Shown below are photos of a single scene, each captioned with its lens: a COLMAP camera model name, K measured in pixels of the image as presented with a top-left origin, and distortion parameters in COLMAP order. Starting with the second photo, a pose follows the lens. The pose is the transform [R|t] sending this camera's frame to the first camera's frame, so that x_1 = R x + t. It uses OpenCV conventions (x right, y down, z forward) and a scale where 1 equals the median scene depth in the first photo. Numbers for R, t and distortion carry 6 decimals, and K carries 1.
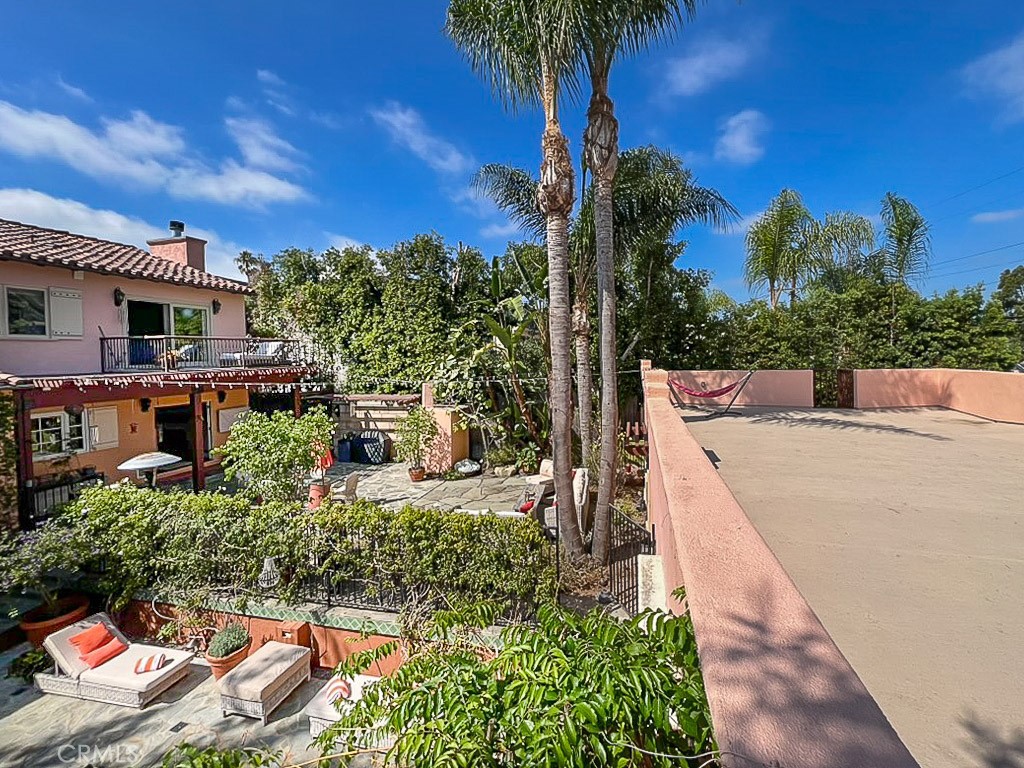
lens RADIAL K [[426.8, 0, 539.3], [0, 426.8, 361.3], [0, 0, 1]] dist [-0.000626, -0.000188]
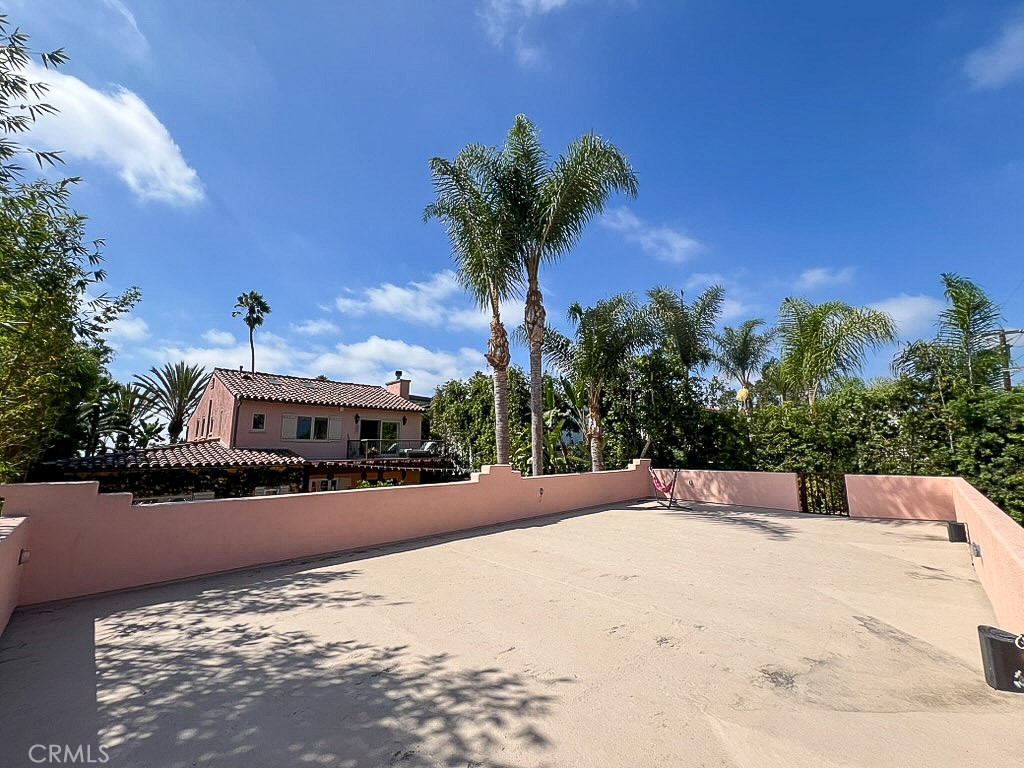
lens RADIAL K [[407.5, 0, 512.0], [0, 407.5, 384.0], [0, 0, 1]] dist [-0.003530, -0.000218]
pose [[0.849331, -0.071938, -0.522936, 0.634905], [-0.018777, 0.985926, -0.166126, -0.015213], [0.527527, 0.150915, 0.836027, -0.202378]]
